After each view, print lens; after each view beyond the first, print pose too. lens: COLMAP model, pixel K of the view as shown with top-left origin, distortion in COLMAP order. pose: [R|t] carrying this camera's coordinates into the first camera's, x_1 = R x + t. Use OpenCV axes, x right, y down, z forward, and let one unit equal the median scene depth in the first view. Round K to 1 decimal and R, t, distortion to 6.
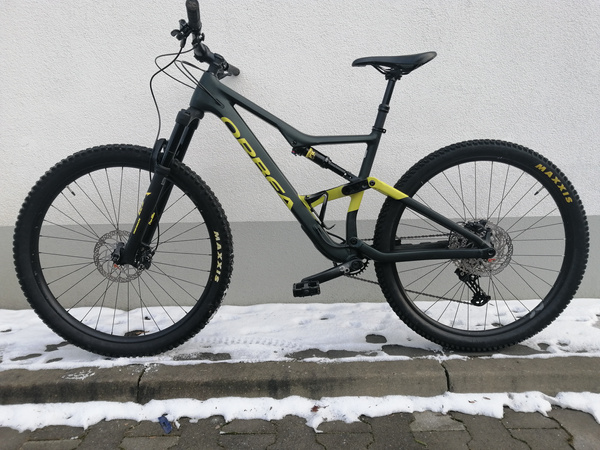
lens RADIAL K [[466.5, 0, 301.2], [0, 466.5, 228.7], [0, 0, 1]] dist [-0.014859, 0.061778]
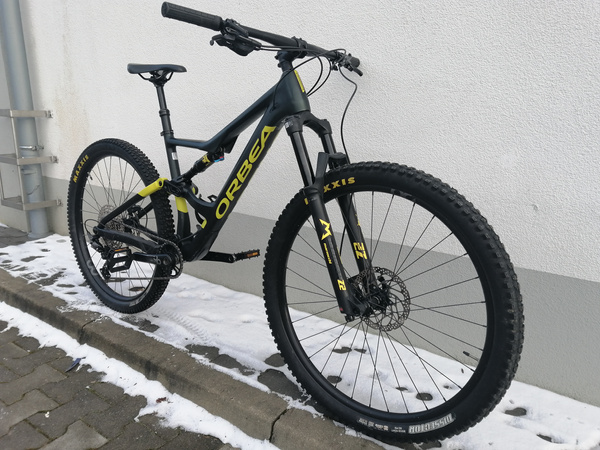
lens RADIAL K [[466.5, 0, 299.9], [0, 466.5, 229.3], [0, 0, 1]] dist [-0.014859, 0.061778]
pose [[0.804871, 0.180363, -0.565377, 0.758183], [-0.136555, 0.983420, 0.119325, -0.156264], [0.577525, -0.018836, 0.816156, 0.295891]]
